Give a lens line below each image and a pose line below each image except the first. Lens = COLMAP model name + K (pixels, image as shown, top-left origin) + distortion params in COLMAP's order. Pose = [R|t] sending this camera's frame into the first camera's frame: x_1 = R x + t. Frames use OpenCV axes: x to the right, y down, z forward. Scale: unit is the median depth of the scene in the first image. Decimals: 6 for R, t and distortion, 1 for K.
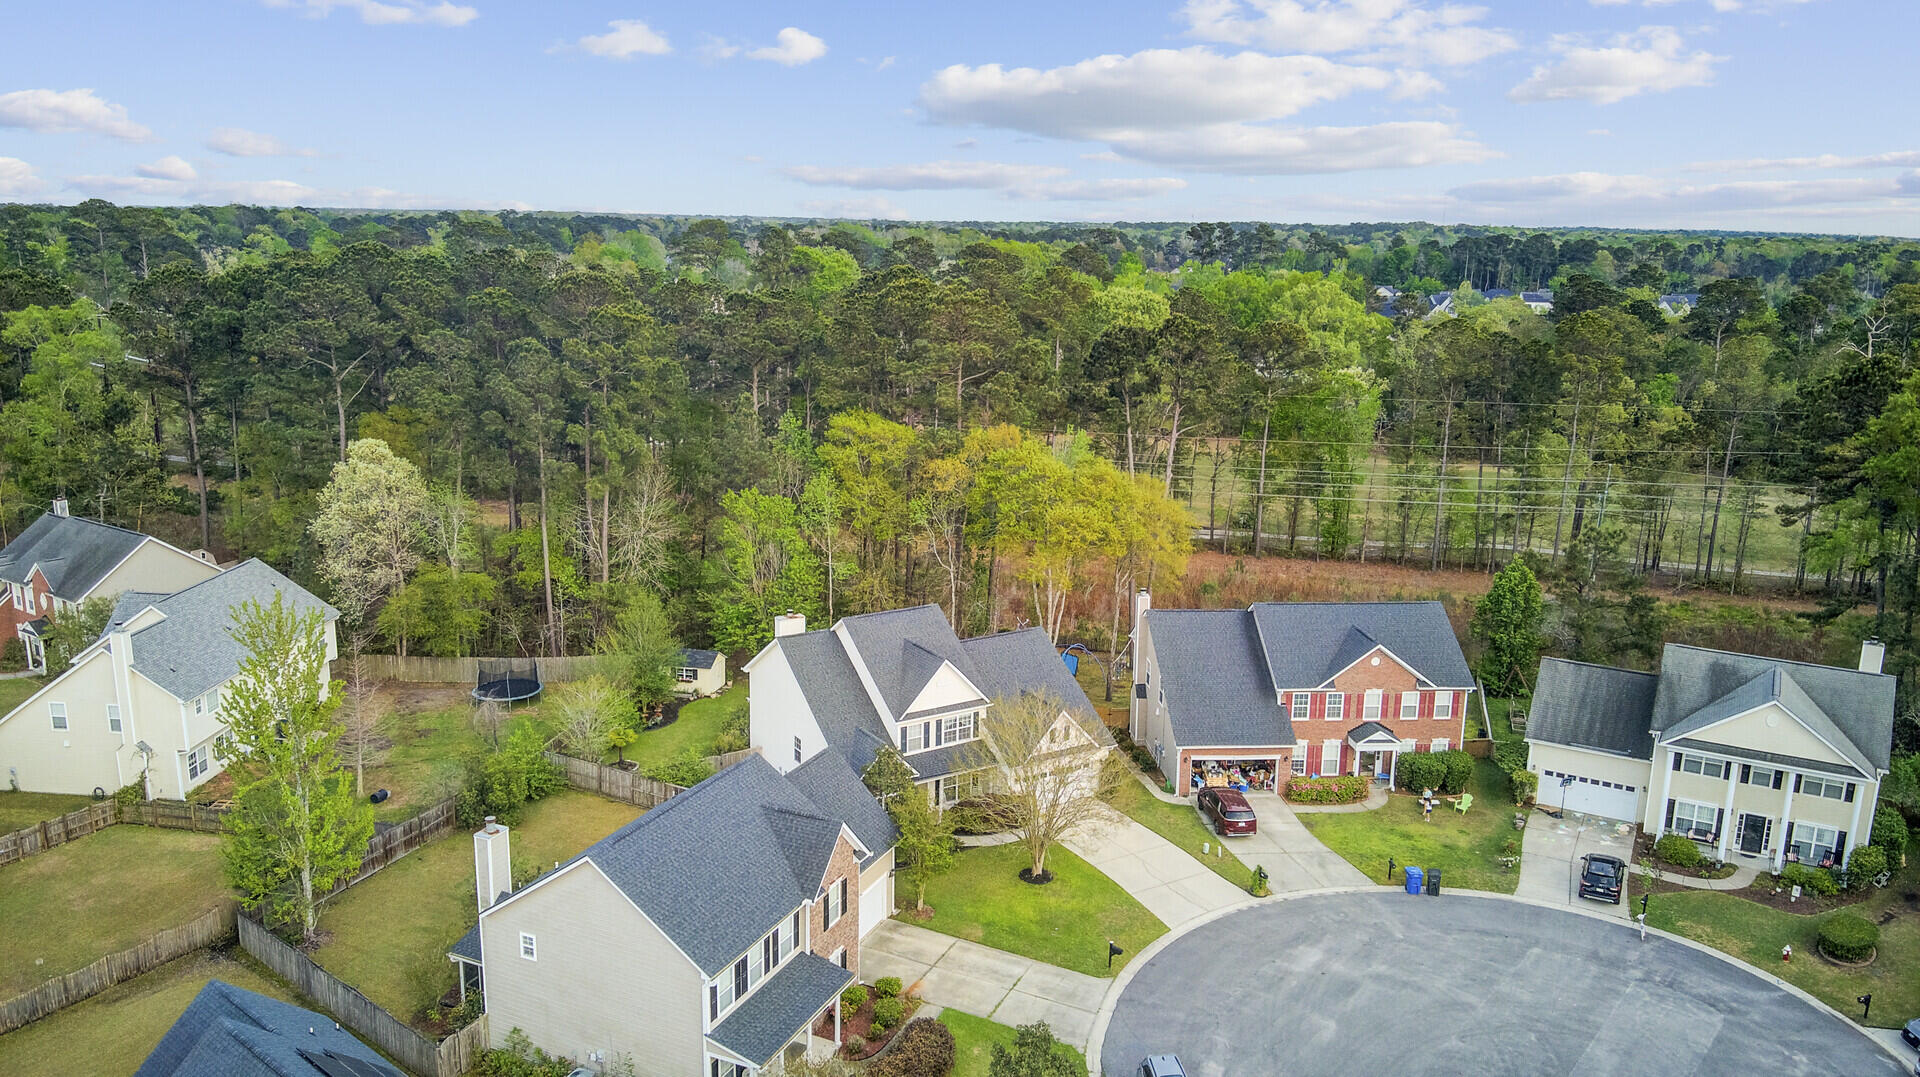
lens RADIAL K [[1398.7, 0, 960.0], [0, 1398.7, 538.5], [0, 0, 1]] dist [-0.000394, -0.000656]
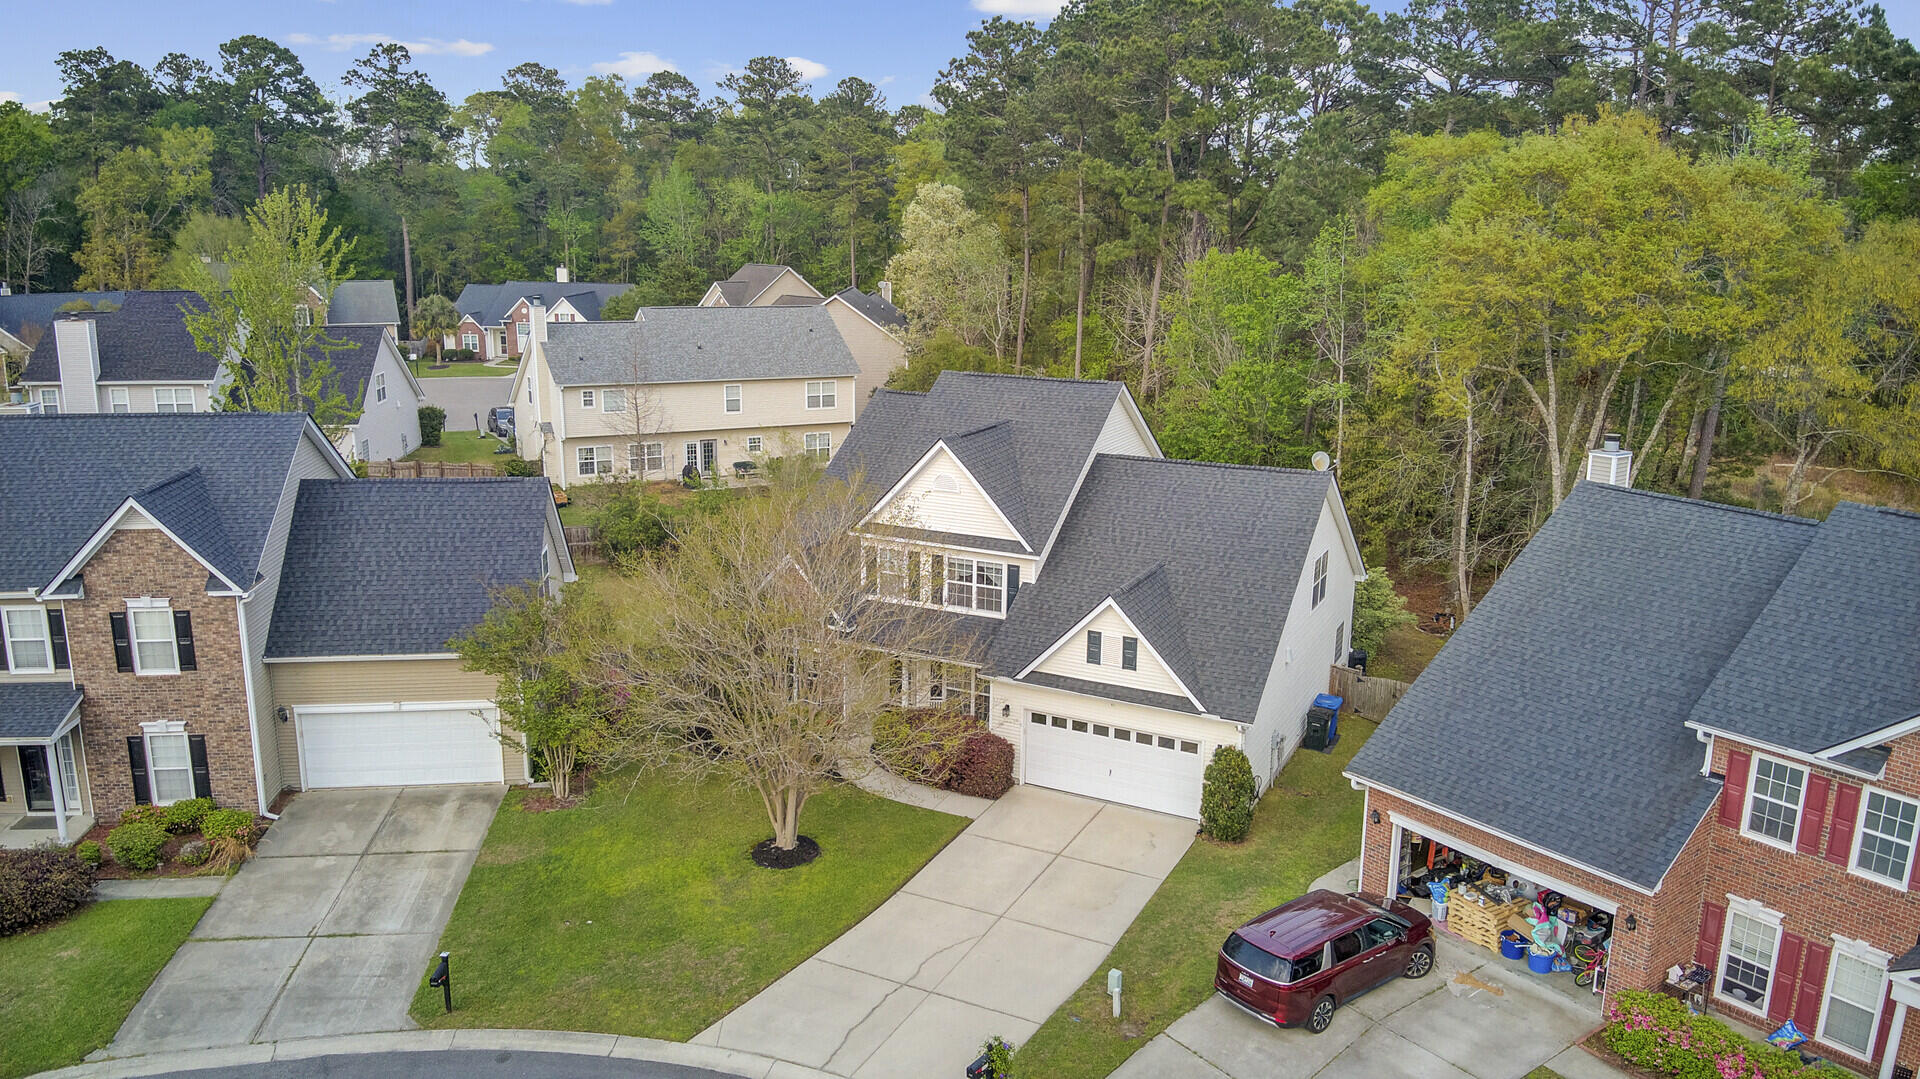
lens RADIAL K [[1398.7, 0, 960.0], [0, 1398.7, 539.5], [0, 0, 1]] dist [-0.000394, -0.000656]
pose [[0.539707, 0.184171, -0.821460, 0.423398], [-0.197508, 0.976243, 0.089108, 0.072968], [0.818356, 0.114152, 0.563261, 0.693689]]
